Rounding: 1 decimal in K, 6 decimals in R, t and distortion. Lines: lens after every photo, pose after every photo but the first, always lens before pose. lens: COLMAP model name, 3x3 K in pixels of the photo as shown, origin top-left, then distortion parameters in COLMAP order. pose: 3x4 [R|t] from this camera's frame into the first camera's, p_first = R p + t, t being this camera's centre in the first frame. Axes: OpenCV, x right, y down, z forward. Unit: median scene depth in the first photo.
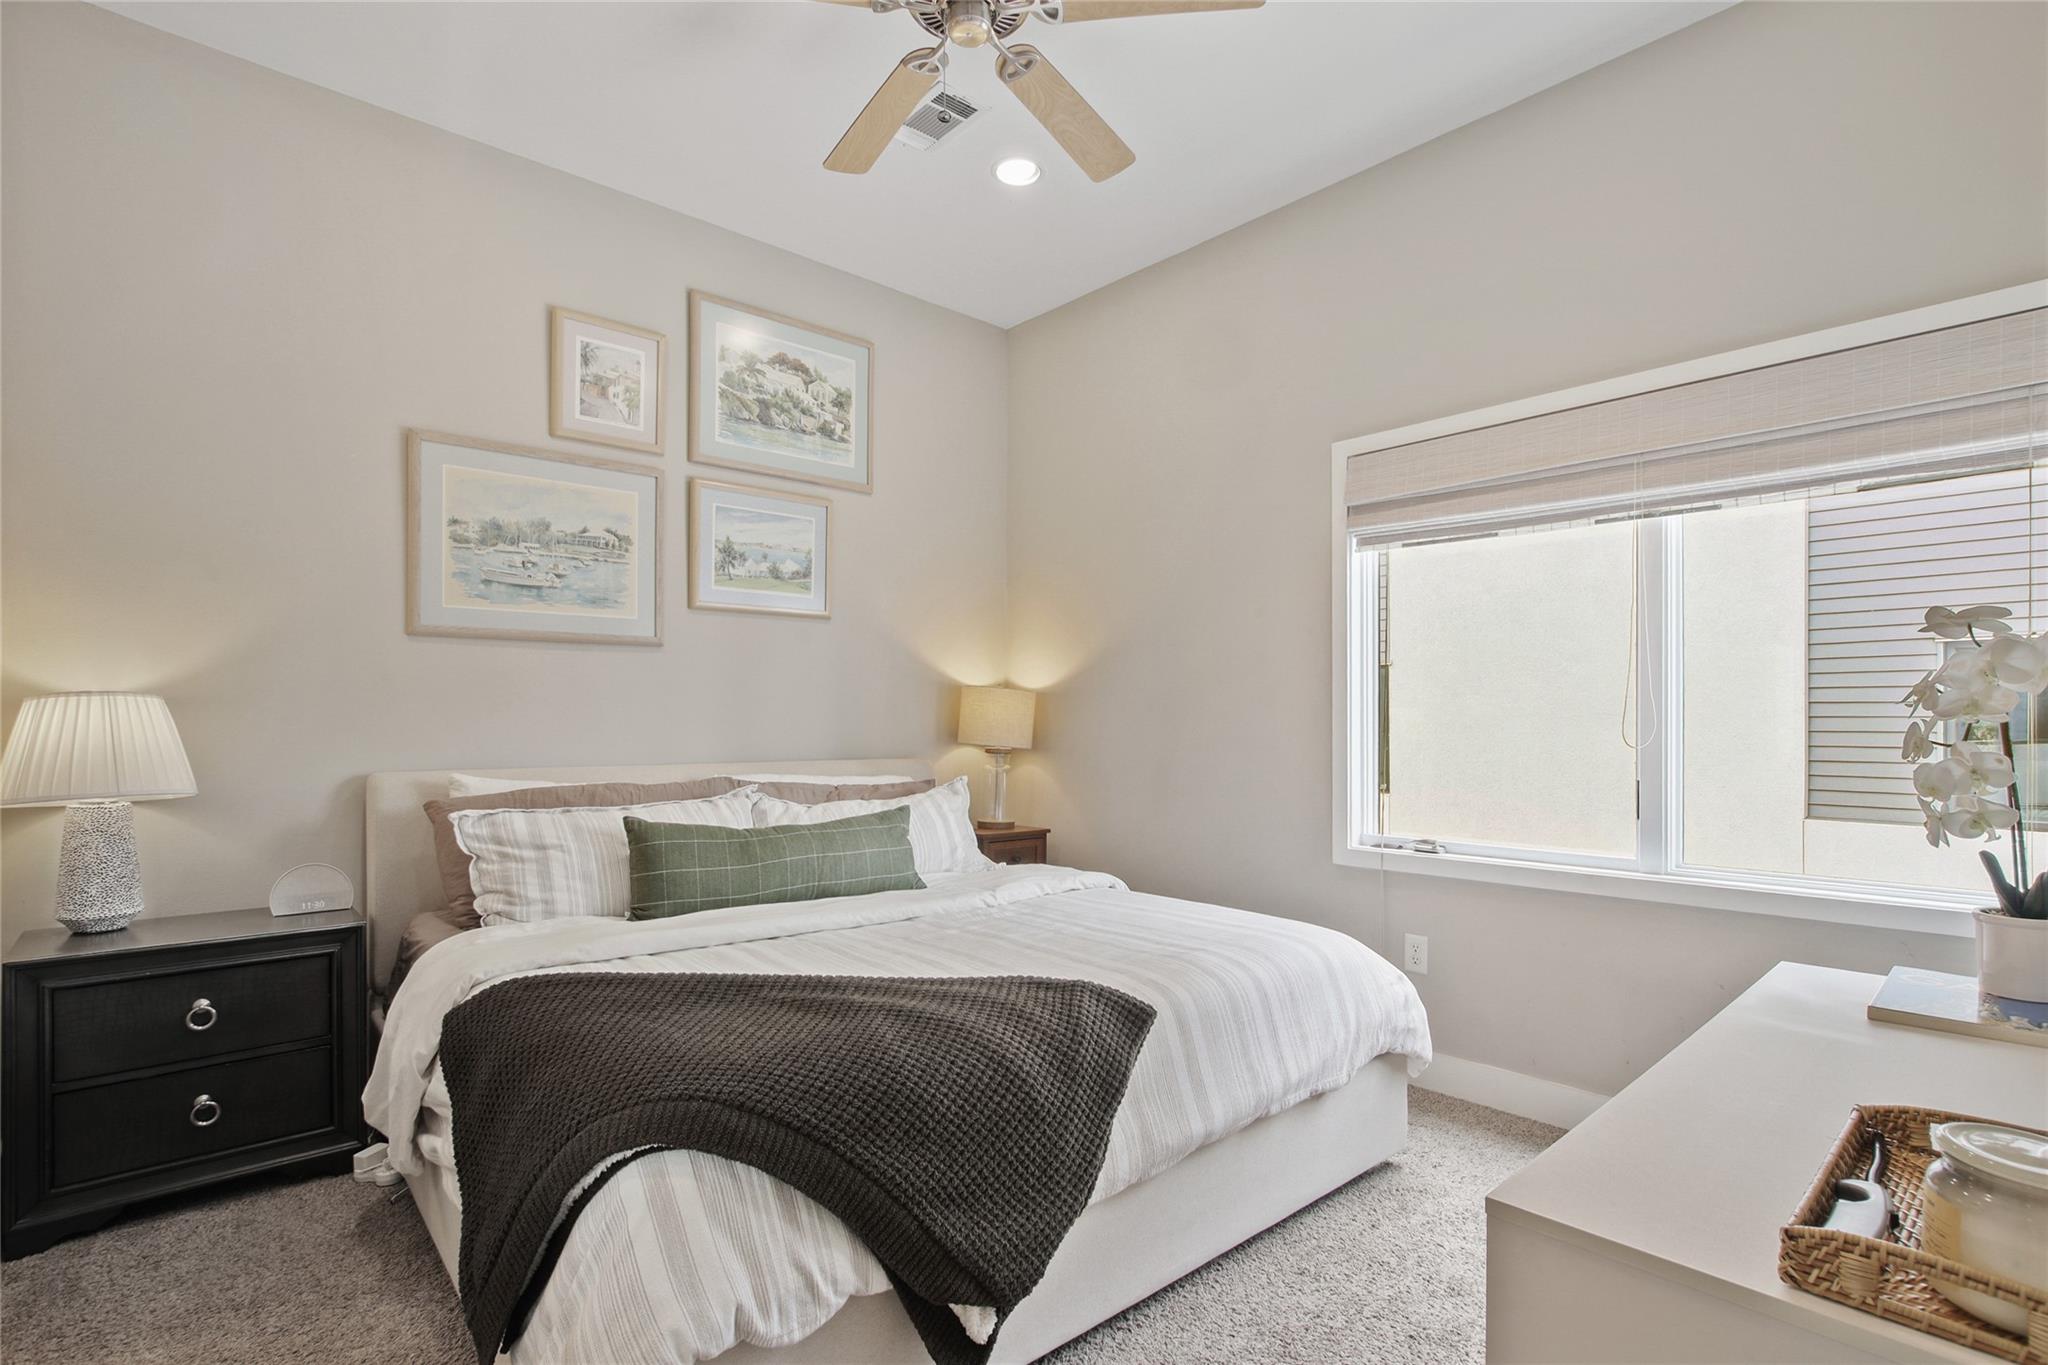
lens RADIAL K [[954.5, 0, 1022.2], [0, 954.5, 693.6], [0, 0, 1]] dist [-0.035066, 0.005867]
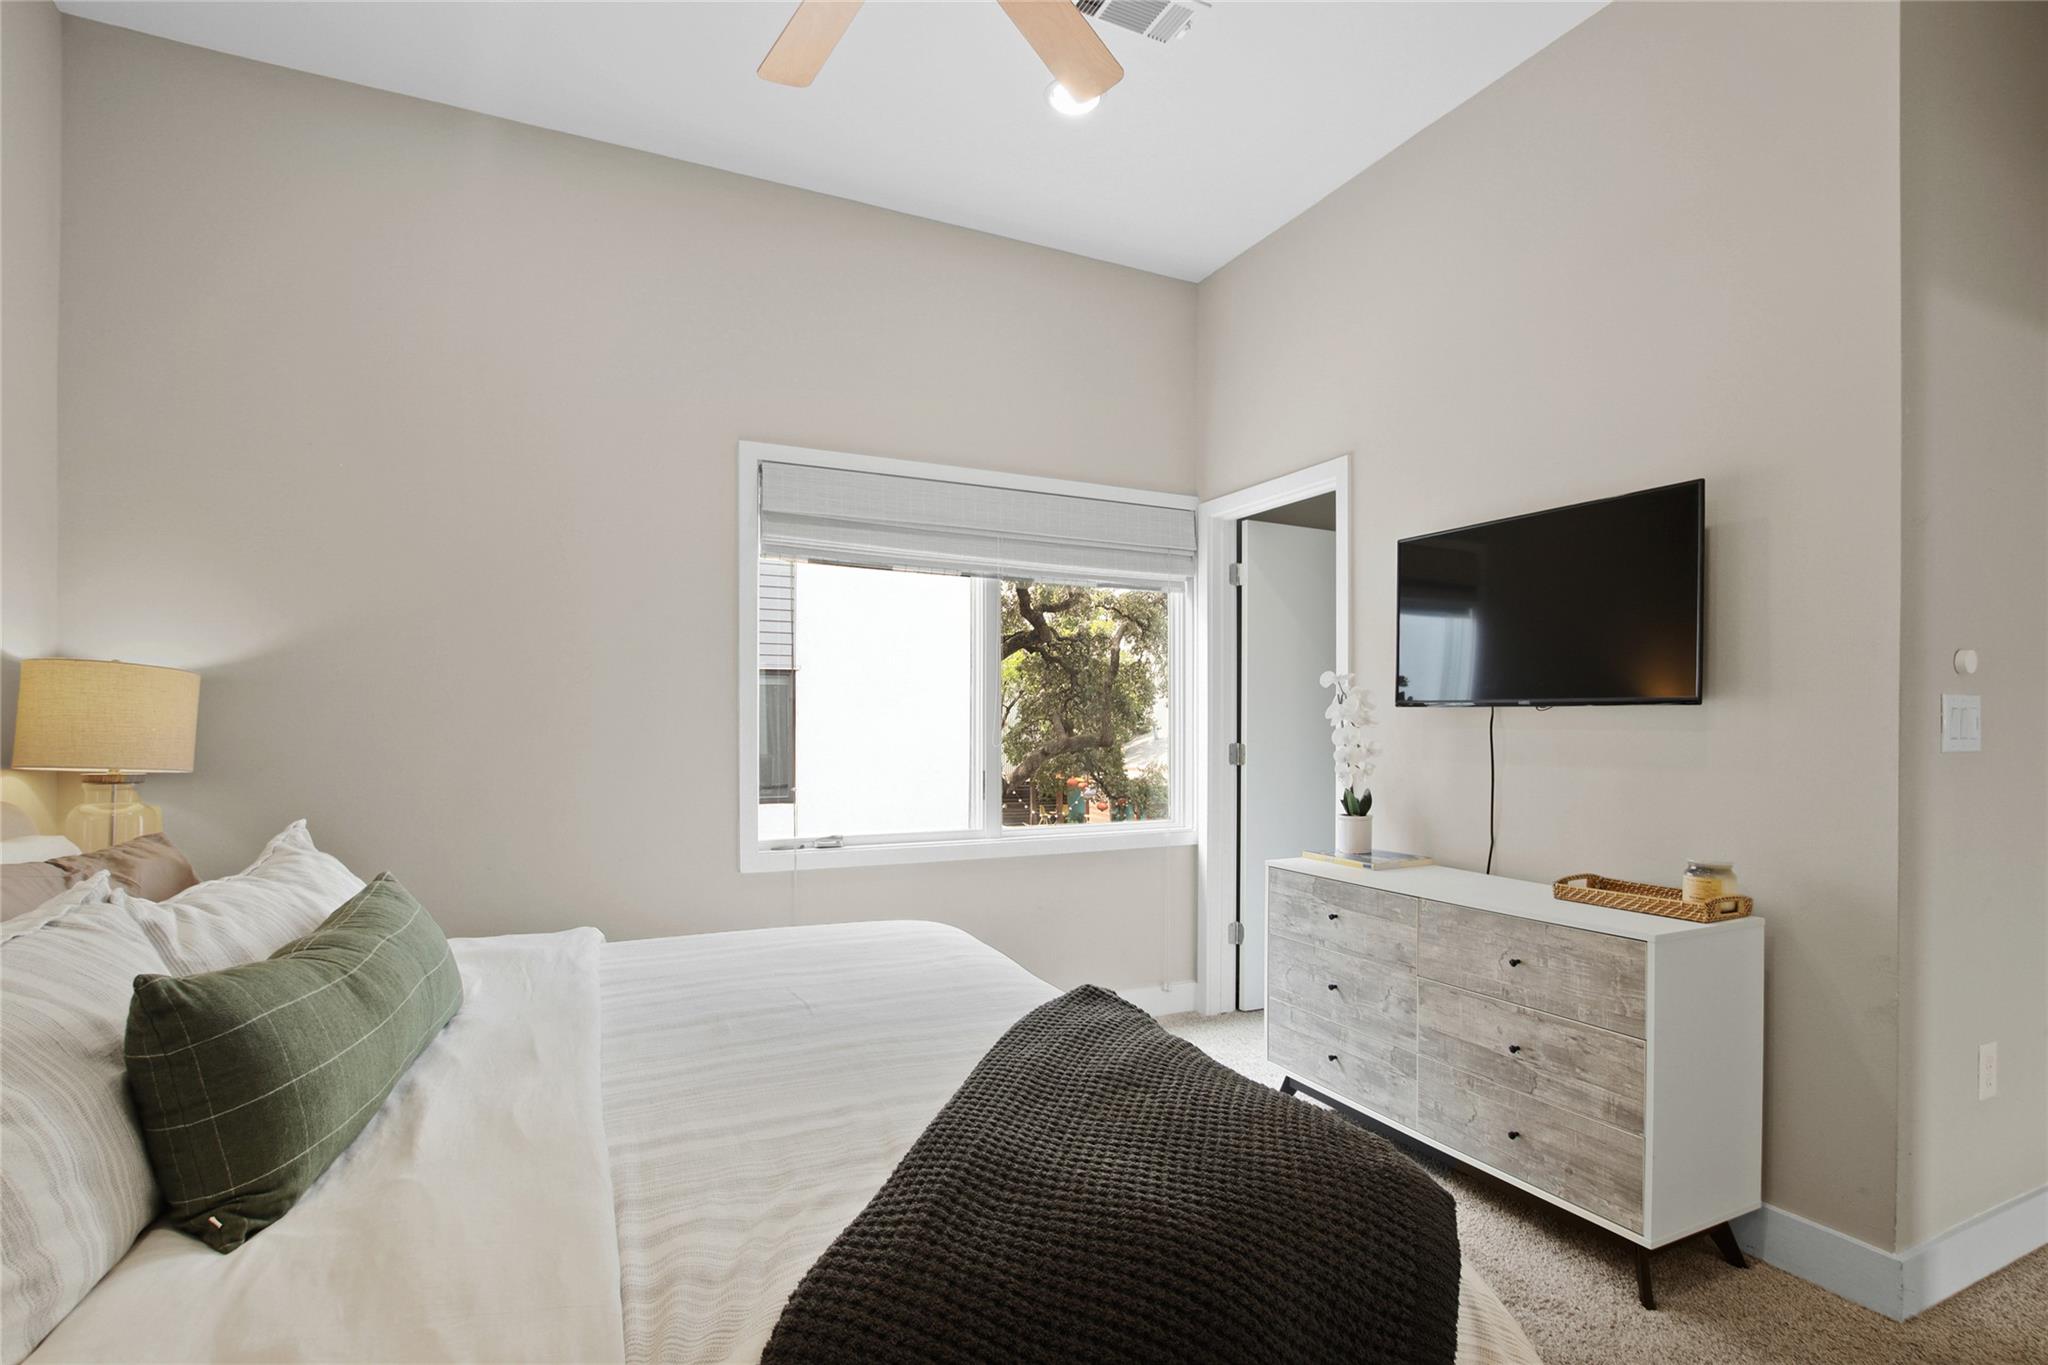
lens RADIAL K [[954.5, 0, 1022.2], [0, 954.5, 693.6], [0, 0, 1]] dist [-0.035066, 0.005867]
pose [[0.301435, 0.034609, 0.952858, -0.523811], [-0.028423, 0.999223, -0.027302, 0.013897], [-0.953063, -0.018853, 0.302185, 0.442544]]
